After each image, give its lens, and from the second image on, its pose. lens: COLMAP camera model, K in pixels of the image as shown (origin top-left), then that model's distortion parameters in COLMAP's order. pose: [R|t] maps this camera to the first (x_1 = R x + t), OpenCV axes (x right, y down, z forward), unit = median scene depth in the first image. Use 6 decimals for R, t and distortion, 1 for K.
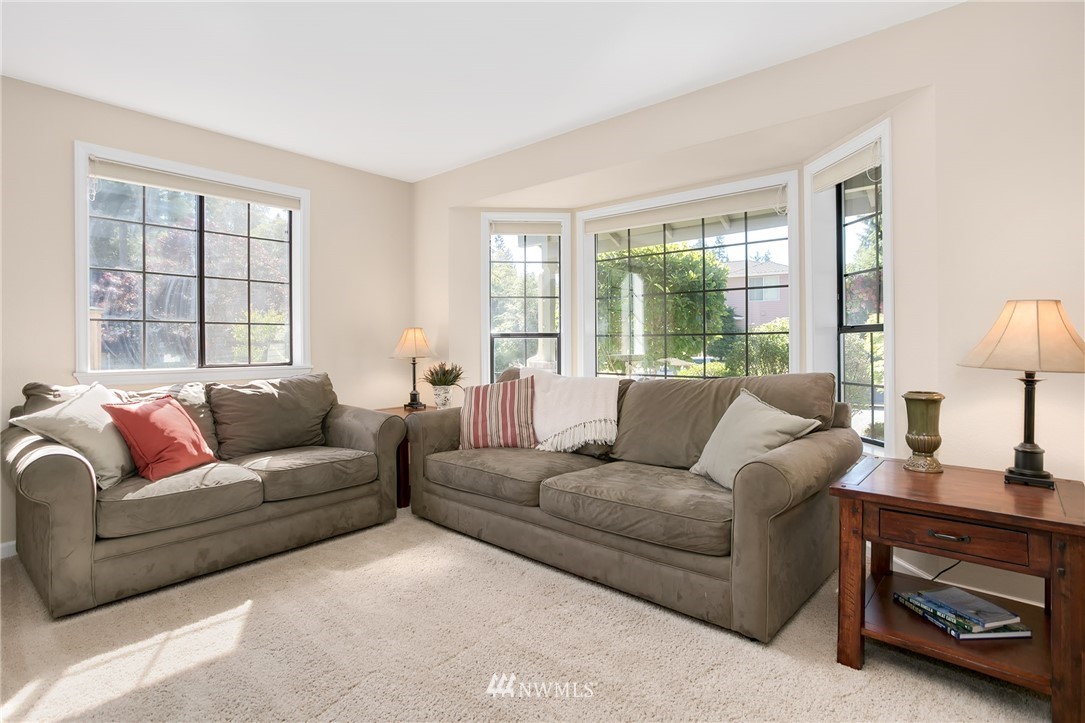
lens RADIAL K [[550.7, 0, 535.3], [0, 550.7, 341.2], [0, 0, 1]] dist [0.003388, 0.000845]
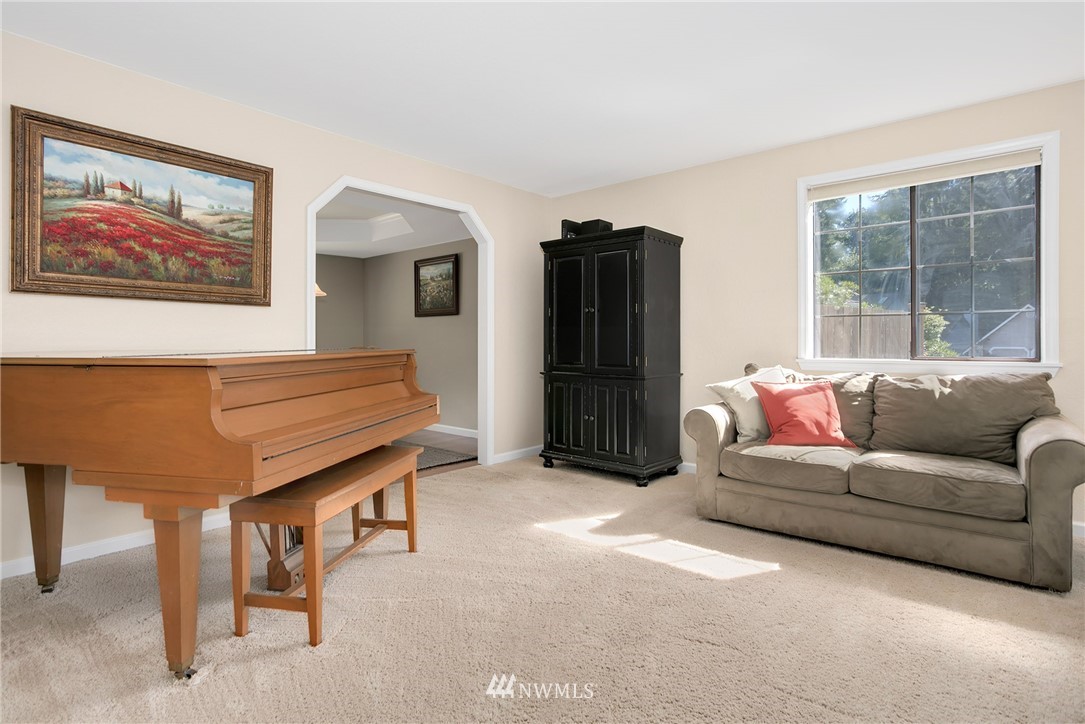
lens RADIAL K [[550.7, 0, 535.3], [0, 550.7, 341.7], [0, 0, 1]] dist [0.003388, 0.000845]
pose [[0.008664, 0.004206, -0.999954, 0.465685], [0.011791, 0.999921, 0.004308, 0.004497], [0.999893, -0.011828, 0.008614, 0.385023]]
